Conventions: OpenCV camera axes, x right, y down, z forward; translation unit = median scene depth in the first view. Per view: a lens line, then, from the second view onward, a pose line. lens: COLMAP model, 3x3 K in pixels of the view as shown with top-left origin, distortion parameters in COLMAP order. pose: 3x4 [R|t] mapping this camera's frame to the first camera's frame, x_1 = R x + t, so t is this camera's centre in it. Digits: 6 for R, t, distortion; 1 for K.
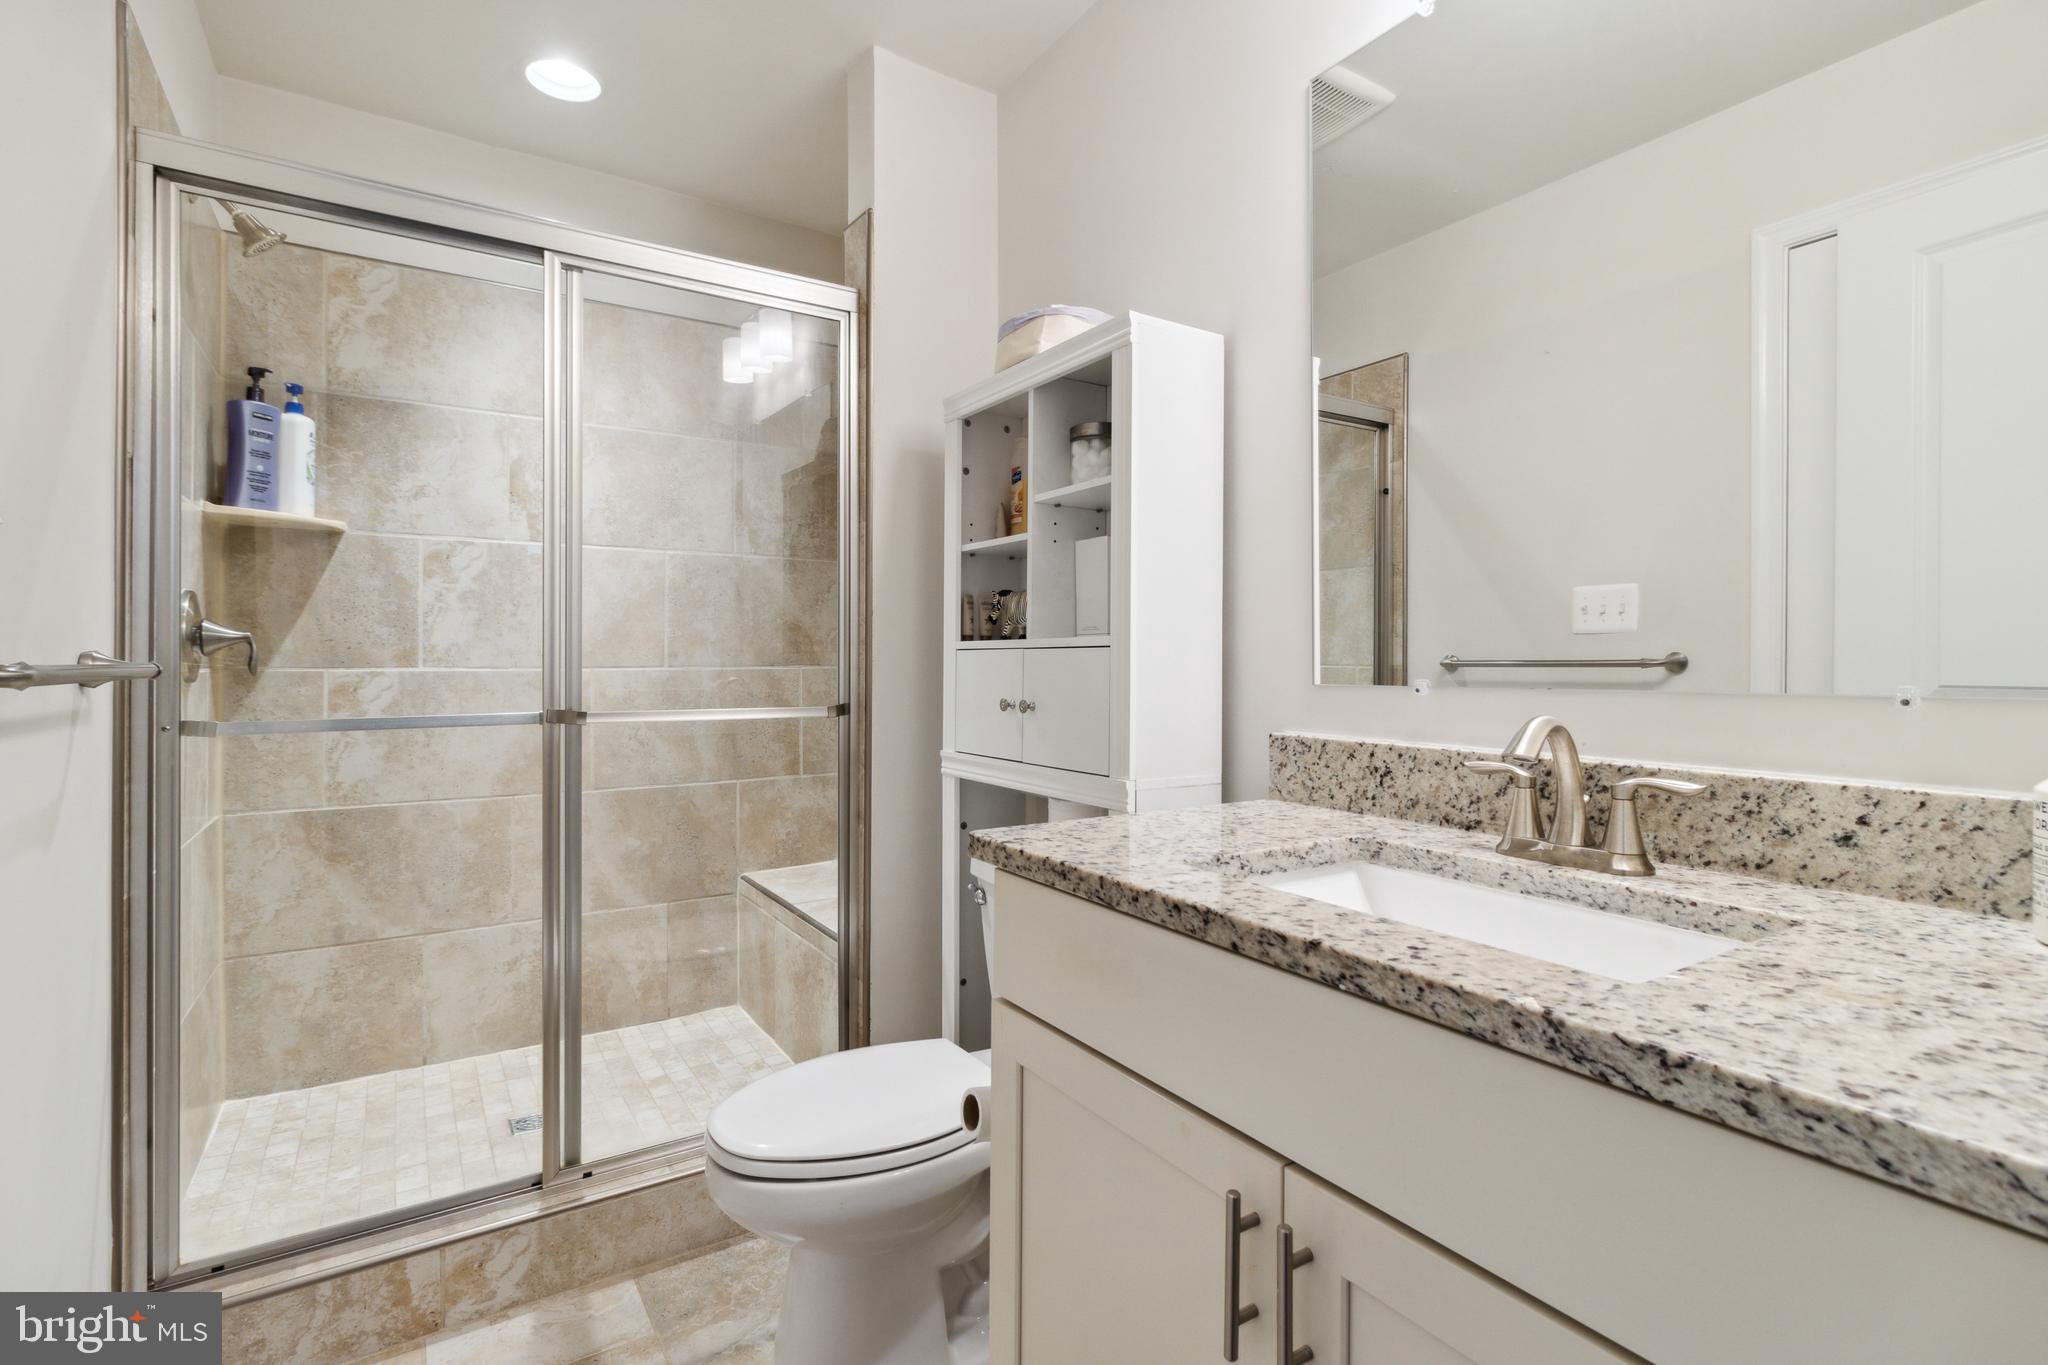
lens RADIAL K [[961.1, 0, 1024.3], [0, 961.1, 661.5], [0, 0, 1]] dist [0.002256, 0.000574]
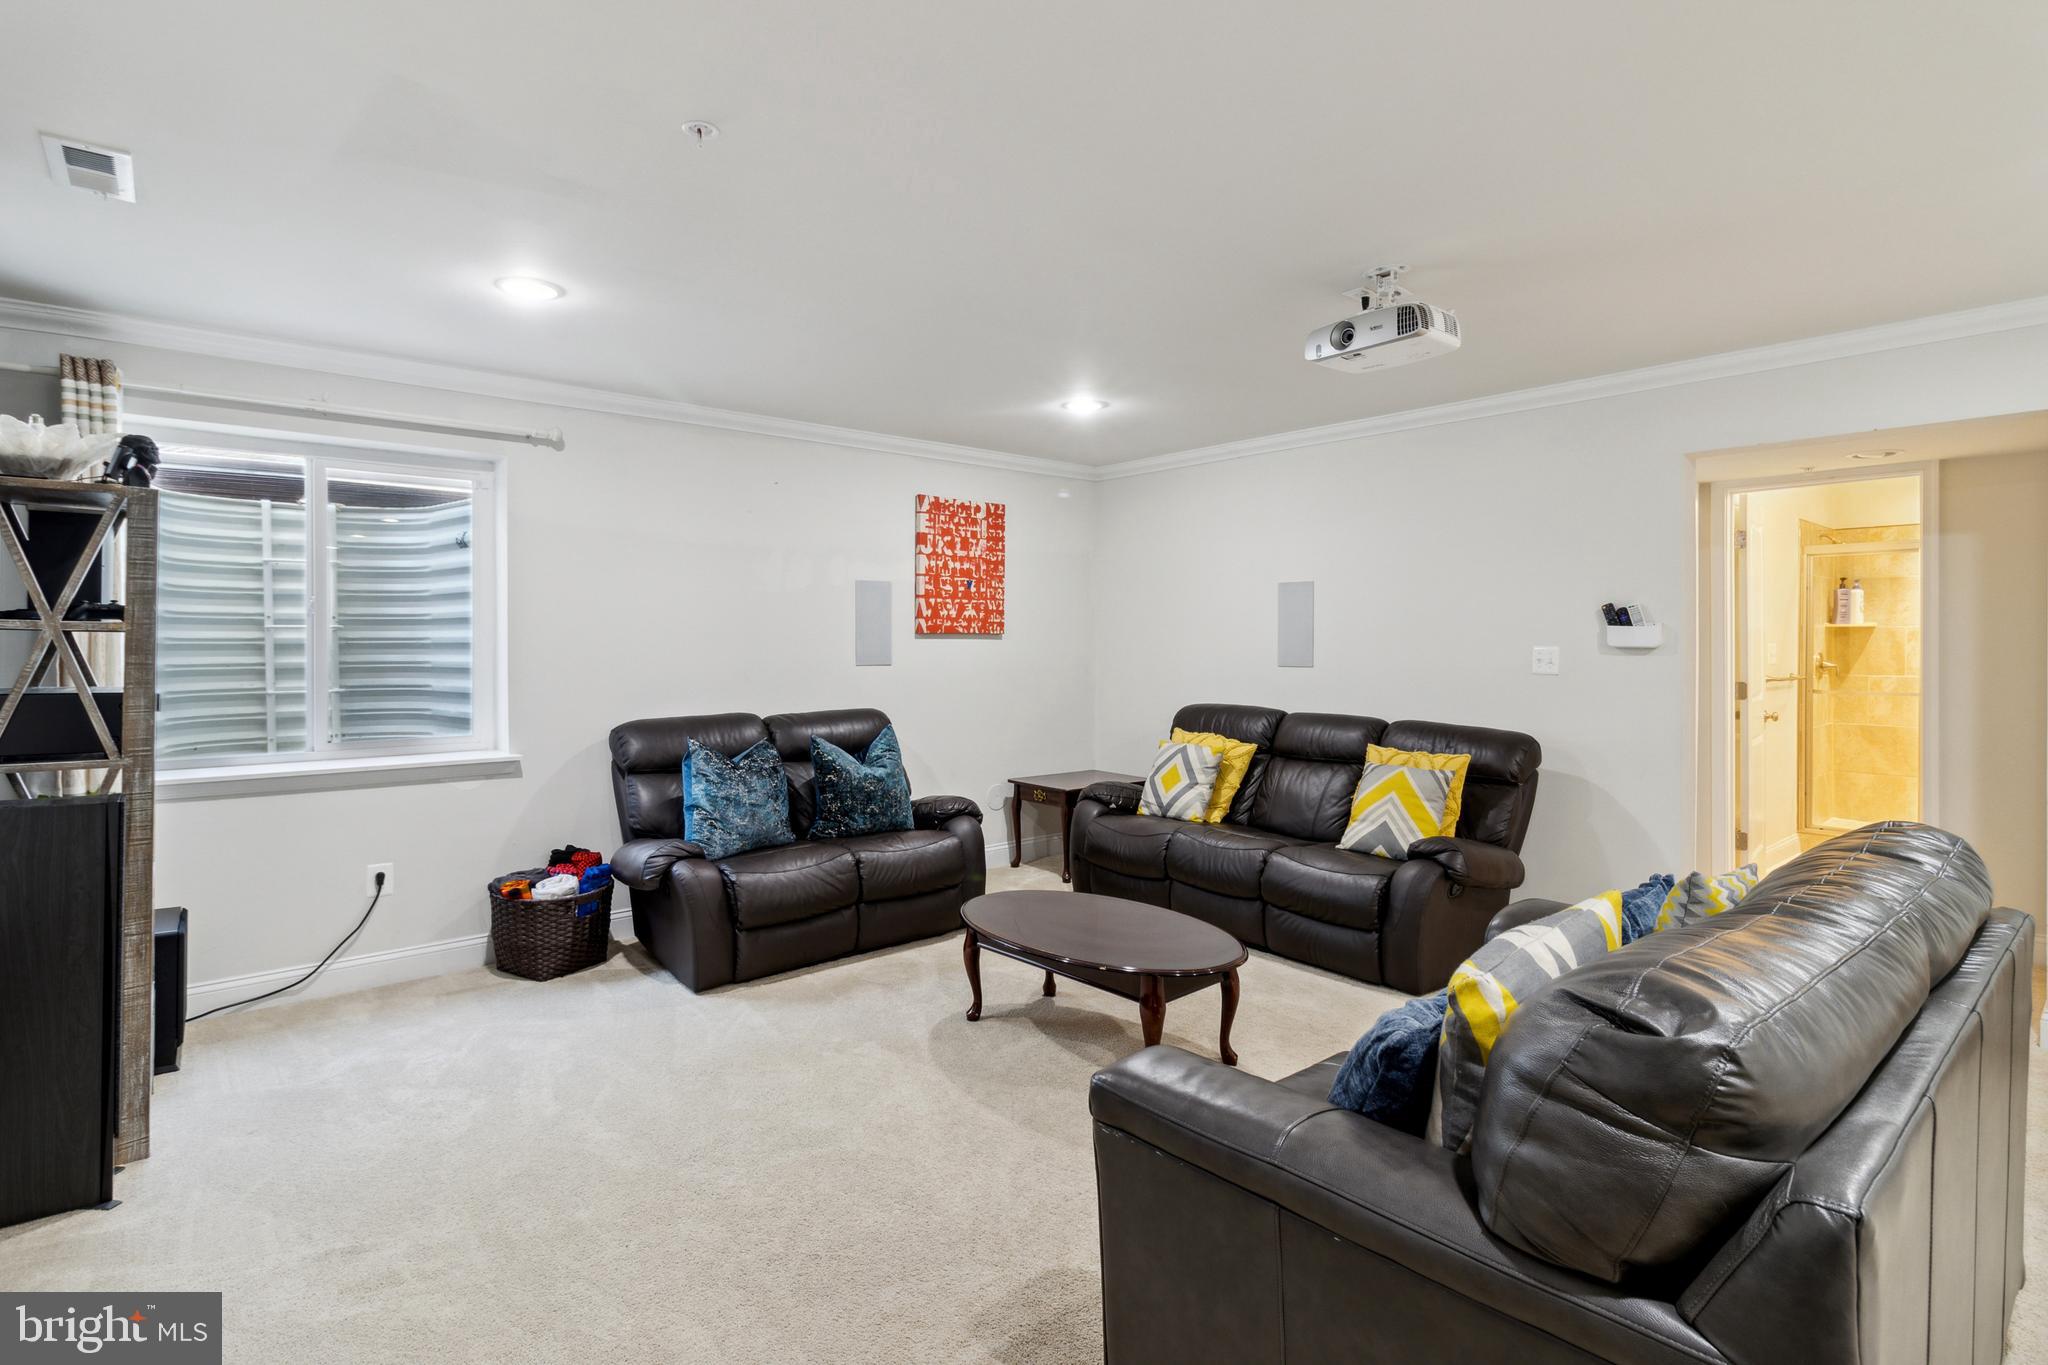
lens RADIAL K [[1023.2, 0, 1027.6], [0, 1023.2, 643.0], [0, 0, 1]] dist [0.000301, 0.000002]
pose [[0.145036, 0.002630, -0.989423, 1.983600], [-0.001381, 0.999996, 0.002456, -0.095985], [0.989425, 0.001010, 0.145039, -1.977991]]
